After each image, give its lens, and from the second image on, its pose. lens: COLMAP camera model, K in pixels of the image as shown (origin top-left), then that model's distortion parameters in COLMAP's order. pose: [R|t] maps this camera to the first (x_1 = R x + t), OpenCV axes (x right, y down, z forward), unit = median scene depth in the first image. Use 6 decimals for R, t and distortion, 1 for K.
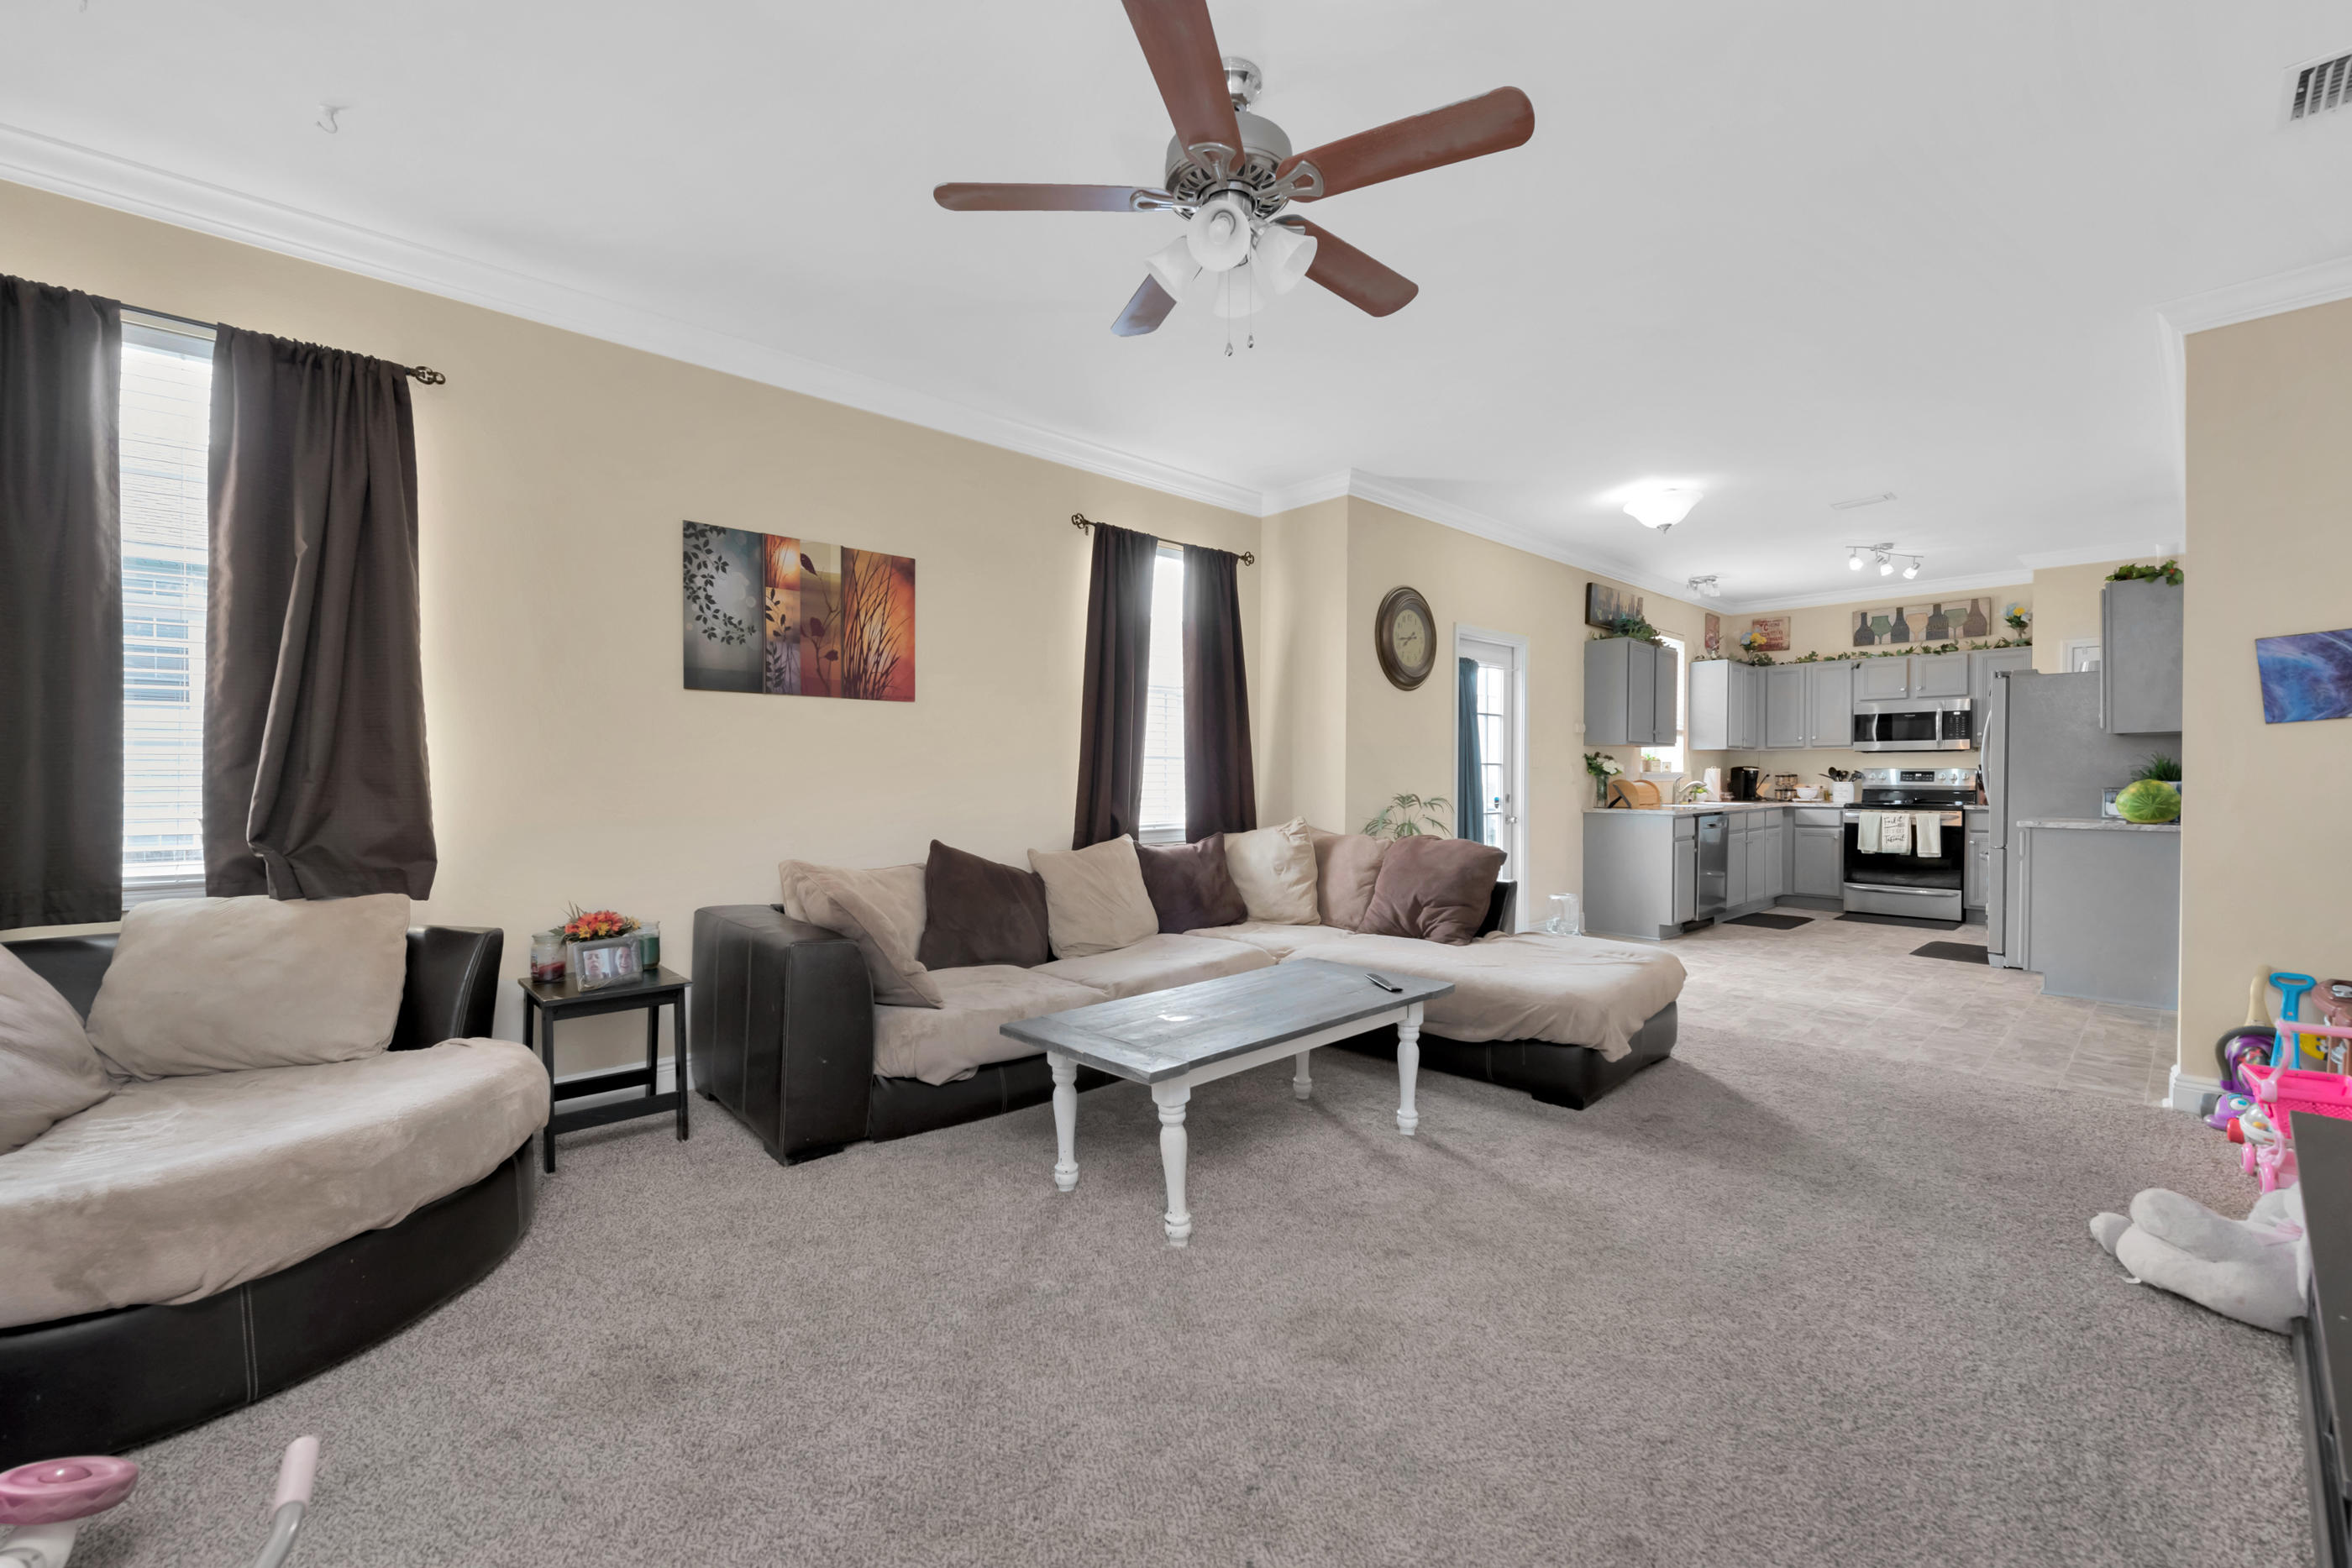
lens RADIAL K [[950.8, 0, 1162.1], [0, 950.8, 784.8], [0, 0, 1]] dist [0.000004, -0.003210]
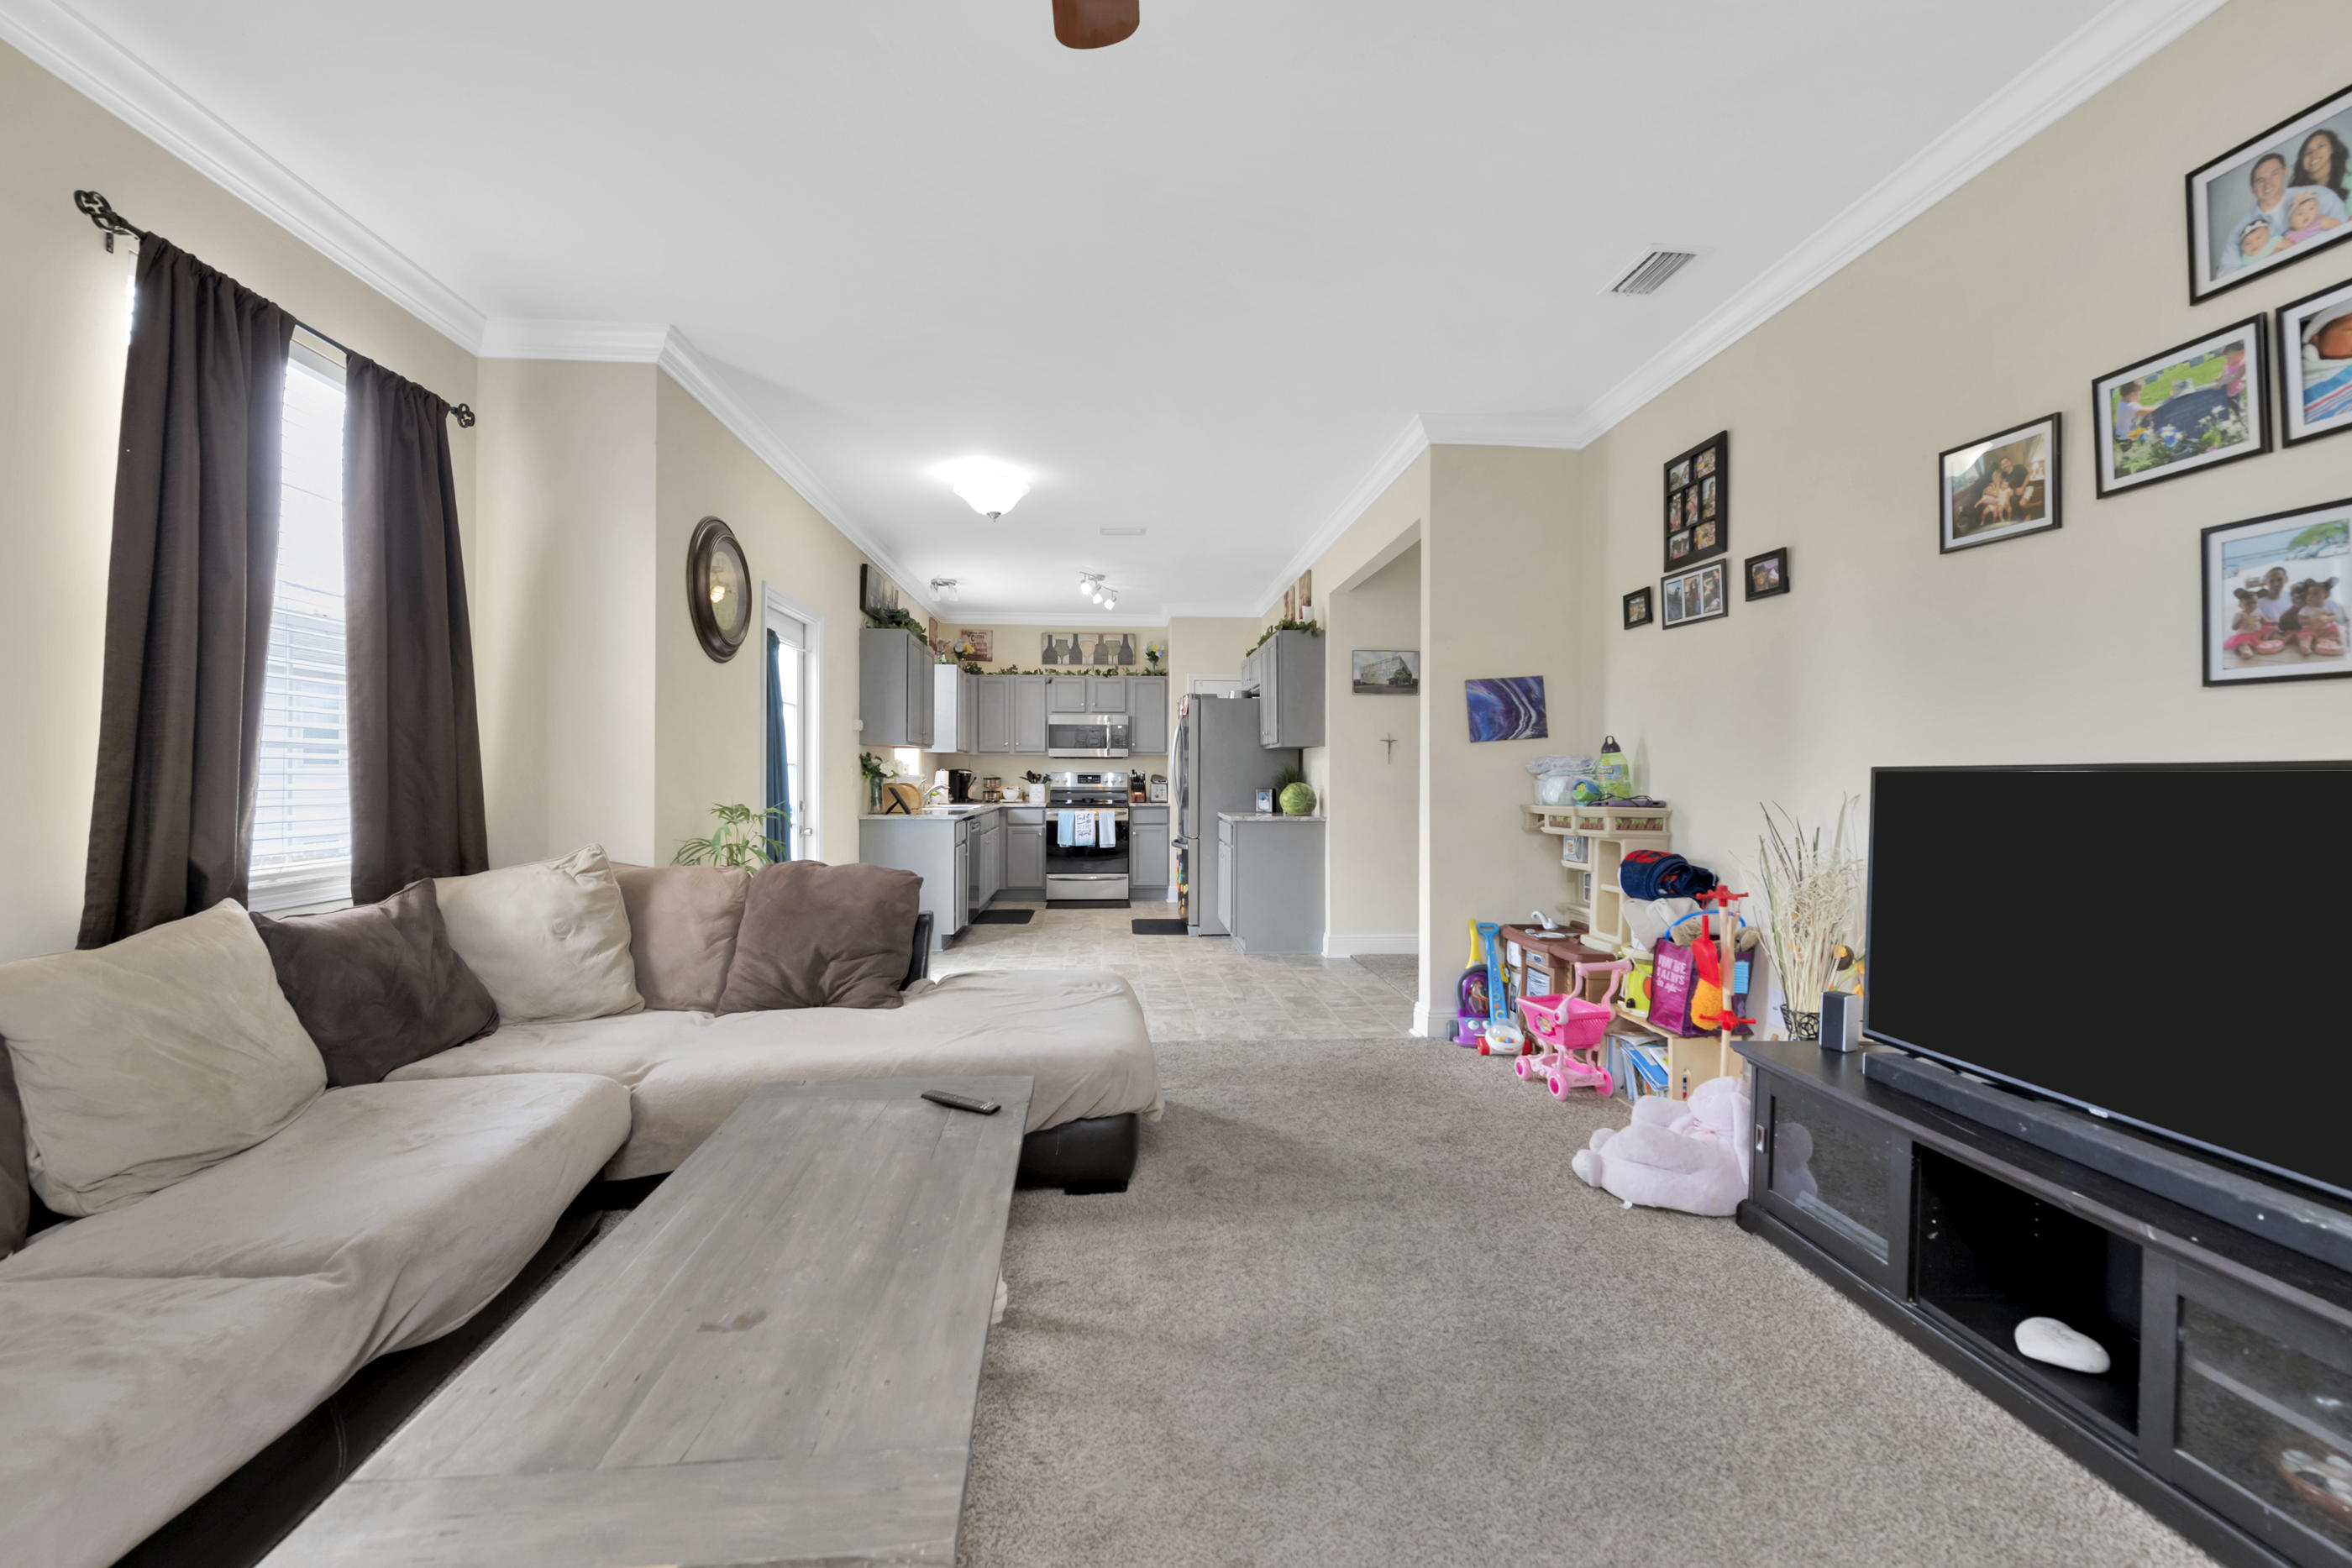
lens RADIAL K [[950.8, 0, 1162.1], [0, 950.8, 784.8], [0, 0, 1]] dist [0.000004, -0.003210]
pose [[0.616472, -0.004226, 0.787365, -0.113313], [0.005086, 0.999986, 0.001385, -0.004508], [-0.787360, 0.003151, 0.616485, 0.295289]]
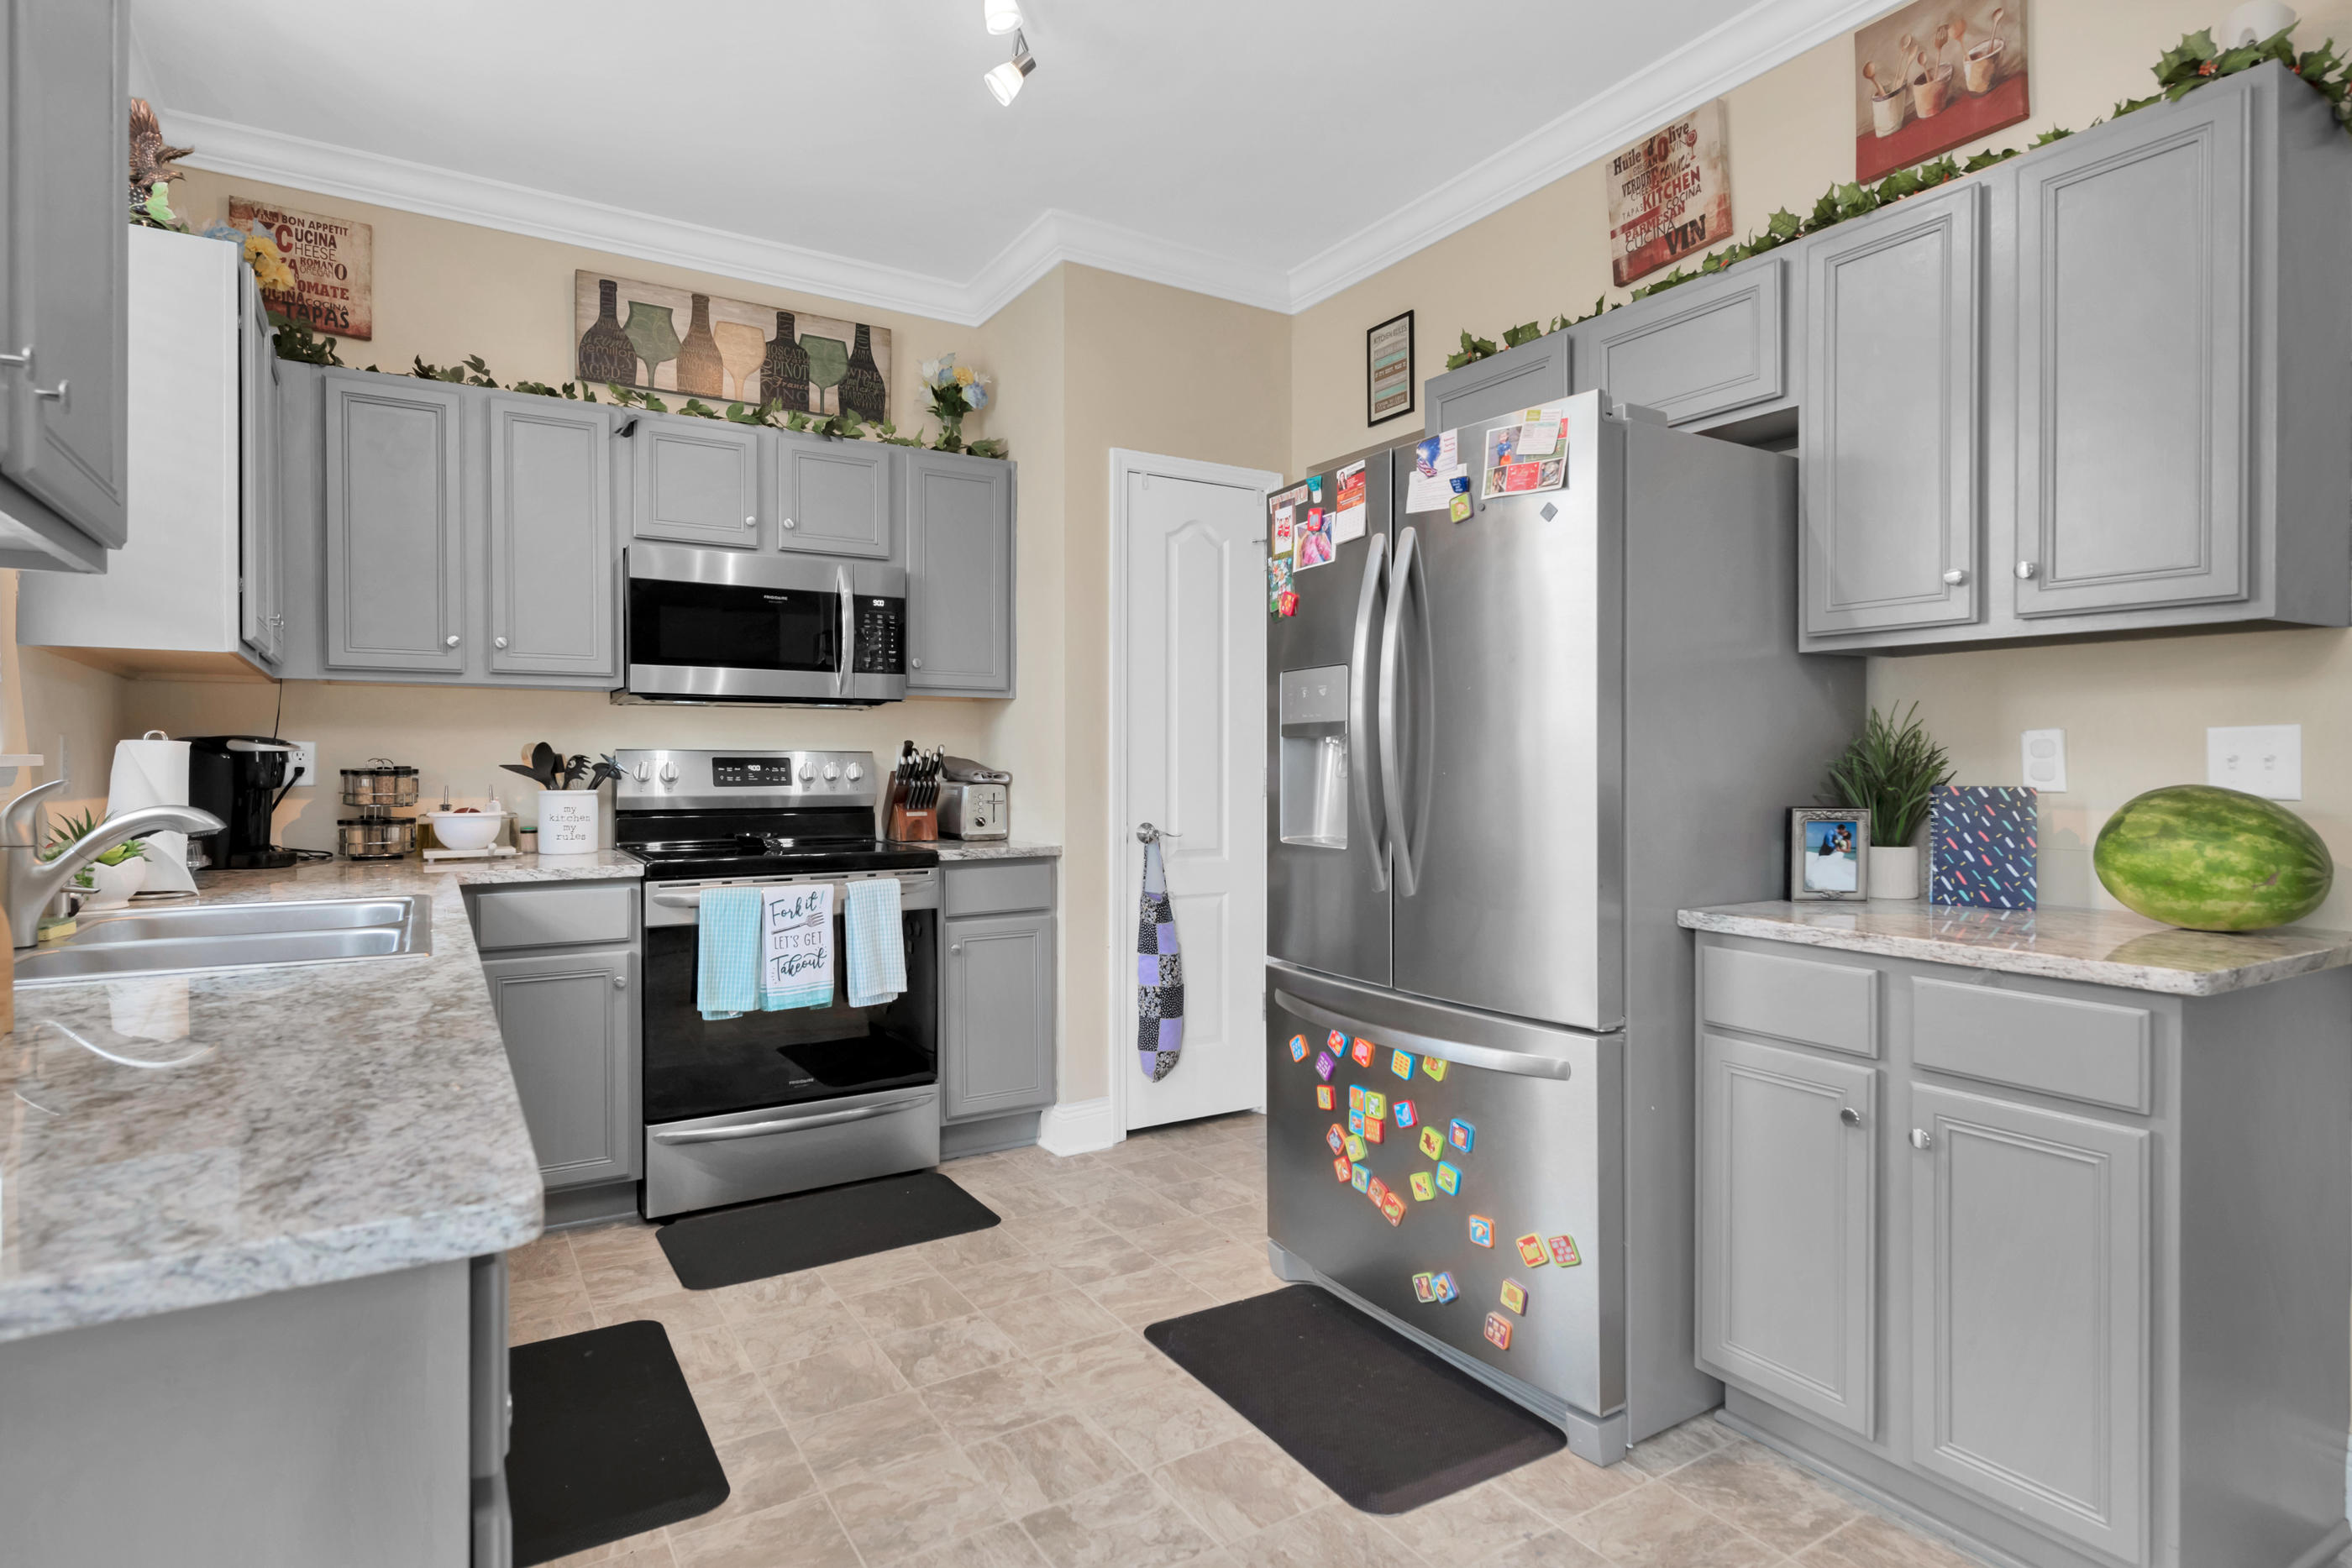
lens RADIAL K [[1215.5, 0, 1184.4], [0, 1215.5, 770.0], [0, 0, 1]] dist [0.001895, 0.000399]
pose [[0.162262, -0.010279, 0.986694, 0.528999], [0.012059, 0.999892, 0.008434, -0.016582], [-0.986674, 0.010530, 0.162368, 1.113544]]
